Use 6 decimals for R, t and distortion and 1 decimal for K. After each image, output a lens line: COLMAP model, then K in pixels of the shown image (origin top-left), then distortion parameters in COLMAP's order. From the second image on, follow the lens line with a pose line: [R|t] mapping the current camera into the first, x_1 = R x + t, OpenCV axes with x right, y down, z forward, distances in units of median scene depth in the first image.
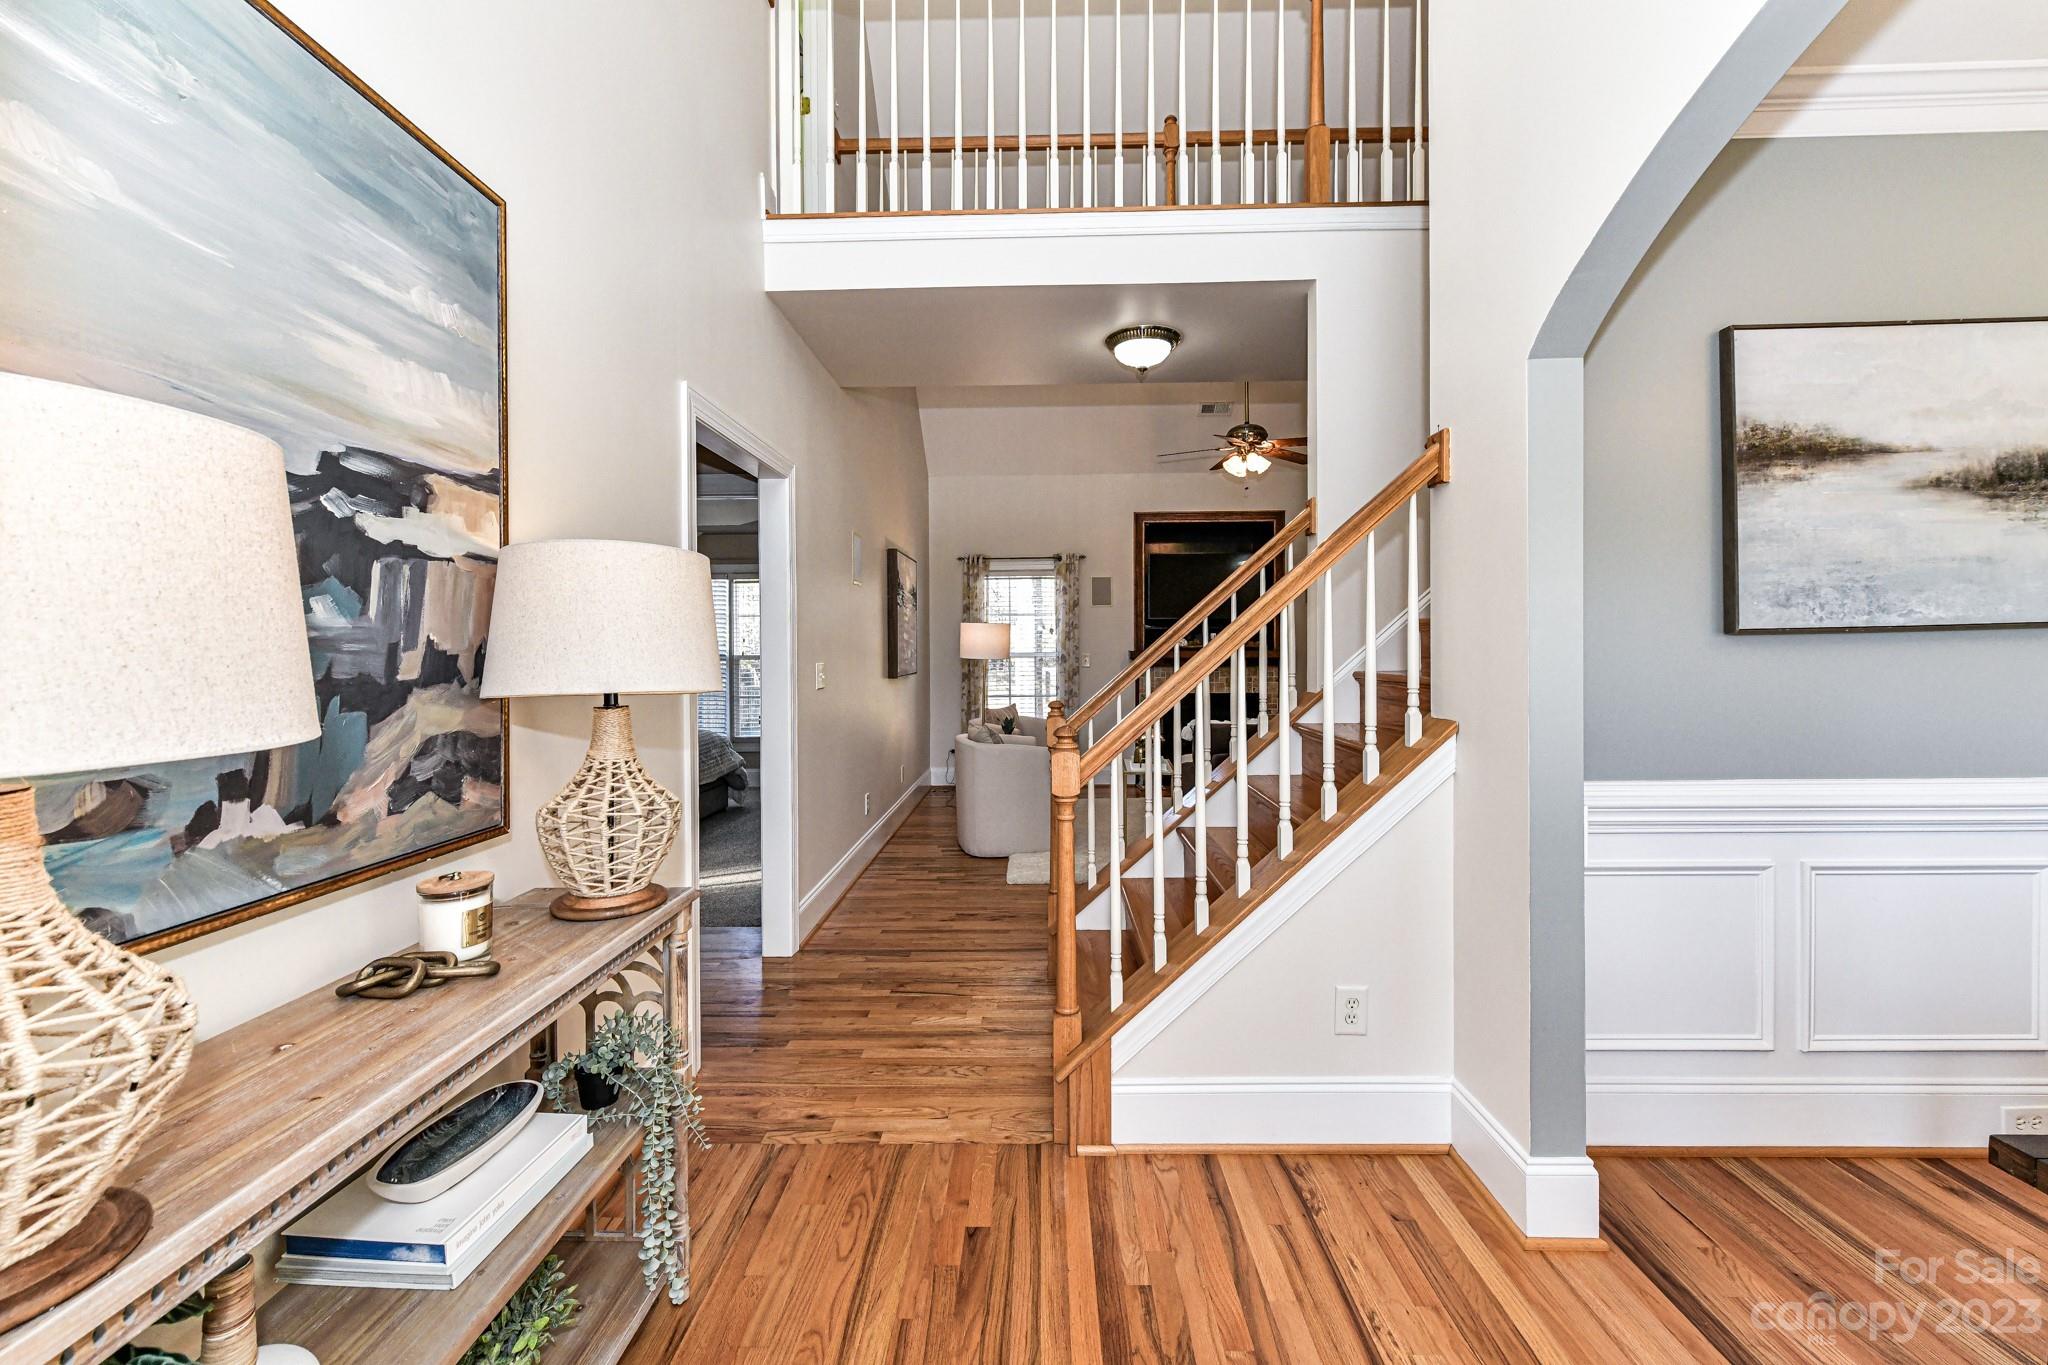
lens RADIAL K [[810.0, 0, 1019.9], [0, 810.0, 654.9], [0, 0, 1]] dist [-0.000044, -0.000131]
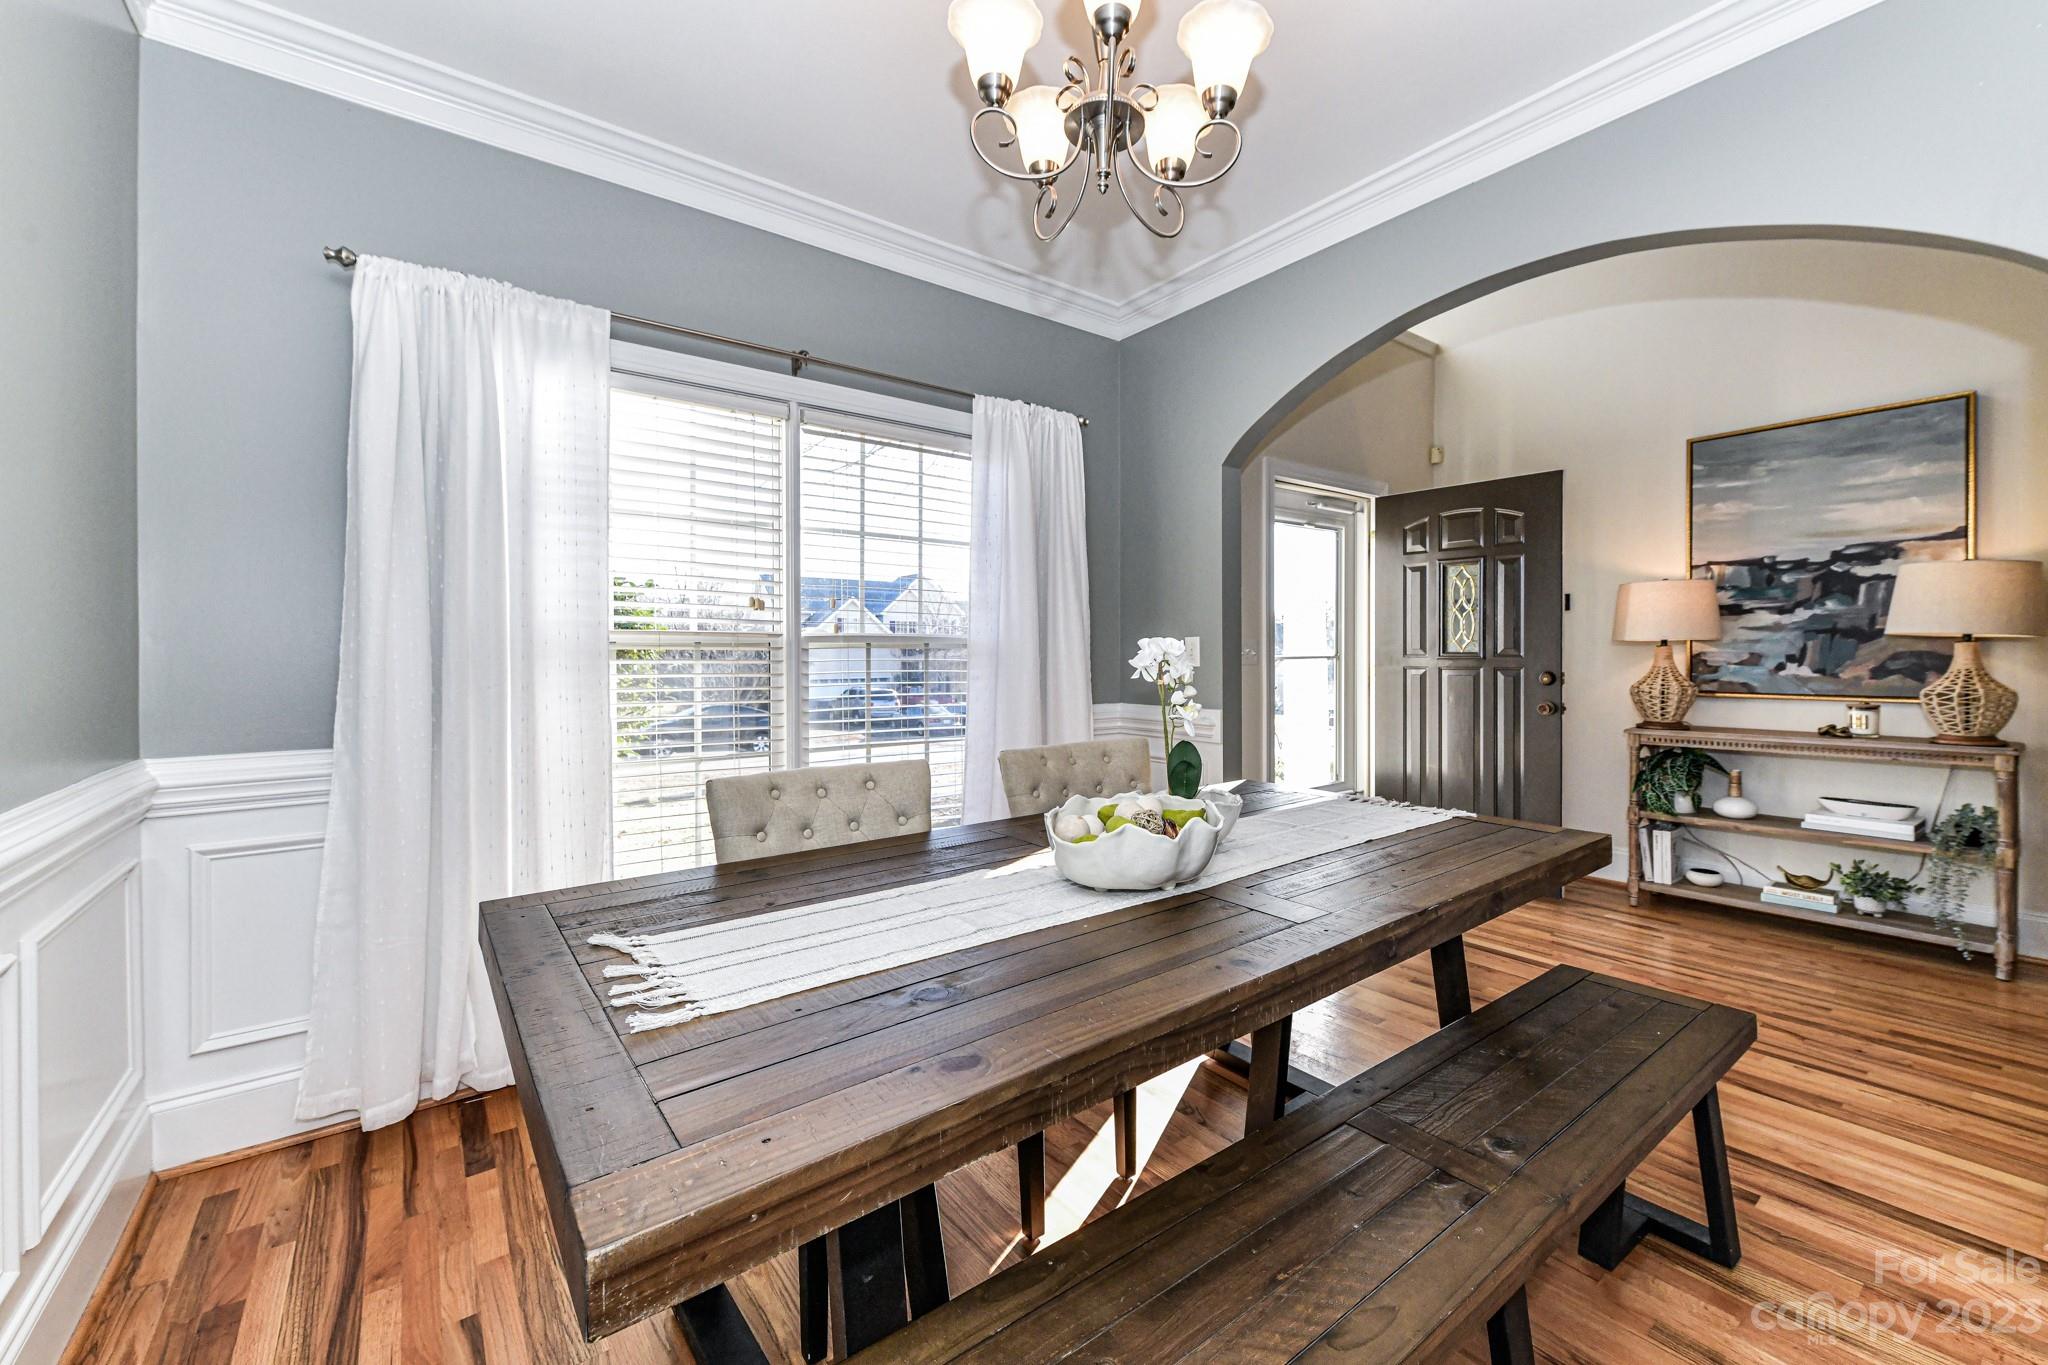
lens RADIAL K [[814.6, 0, 1020.7], [0, 814.6, 684.3], [0, 0, 1]] dist [0.001040, 0.000273]
pose [[-0.782762, 0.044449, -0.620732, 3.268511], [0.018016, 0.998646, 0.048792, 0.036997], [0.622060, 0.027009, -0.782503, 1.464780]]
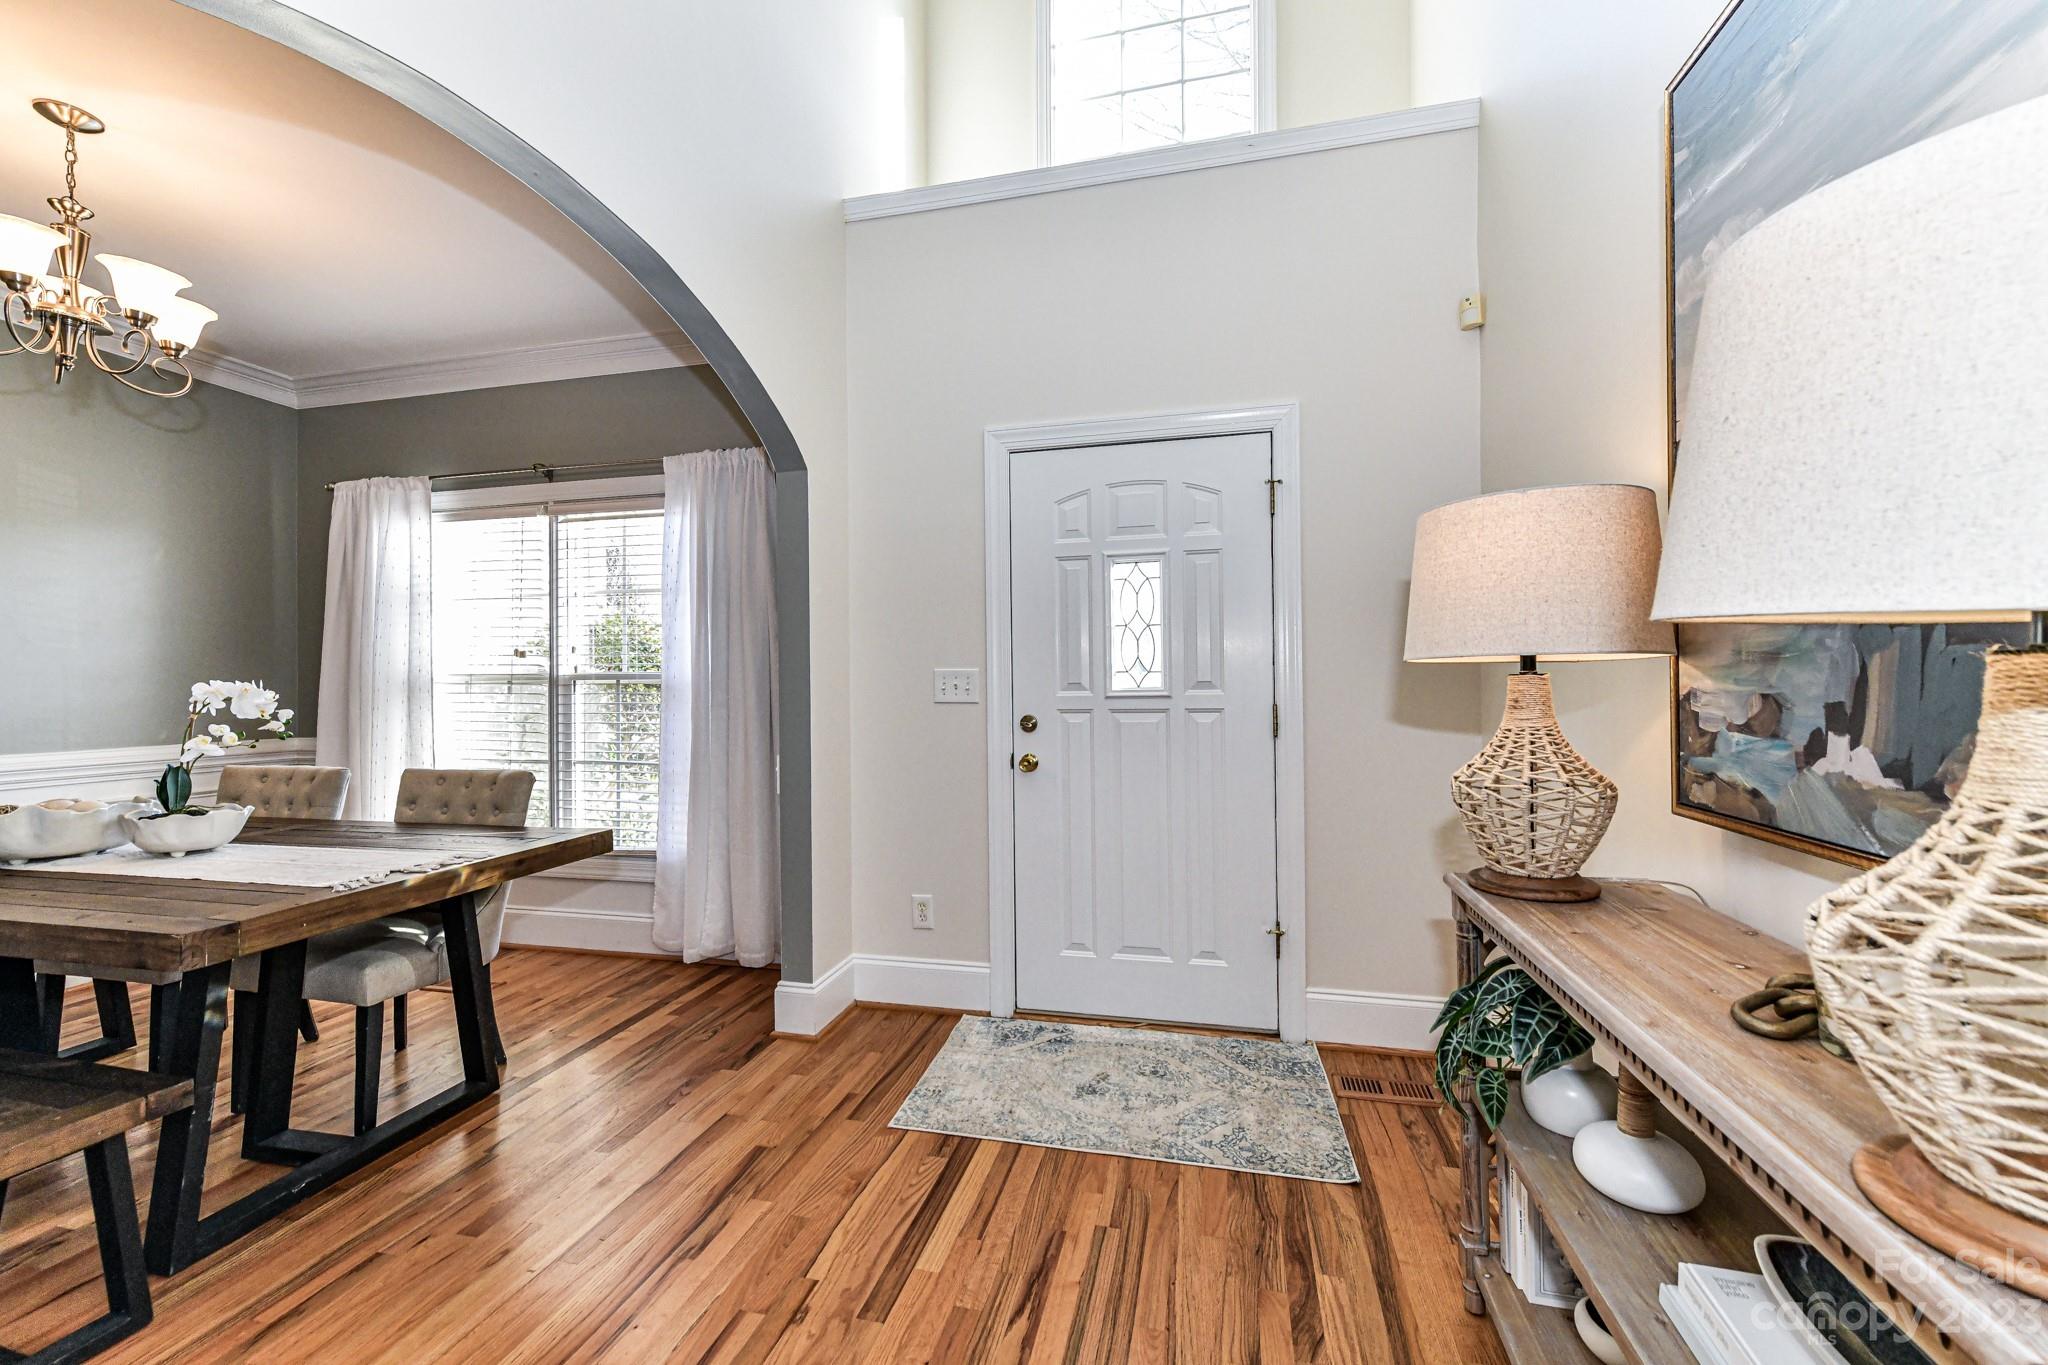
lens RADIAL K [[800.6, 0, 1031.3], [0, 800.6, 686.8], [0, 0, 1]] dist [0.000741, -0.000244]
pose [[-0.978845, 0.023227, 0.203282, -0.194965], [0.024119, 0.999707, 0.001909, 0.086994], [-0.203178, 0.006771, -0.979118, 1.872572]]
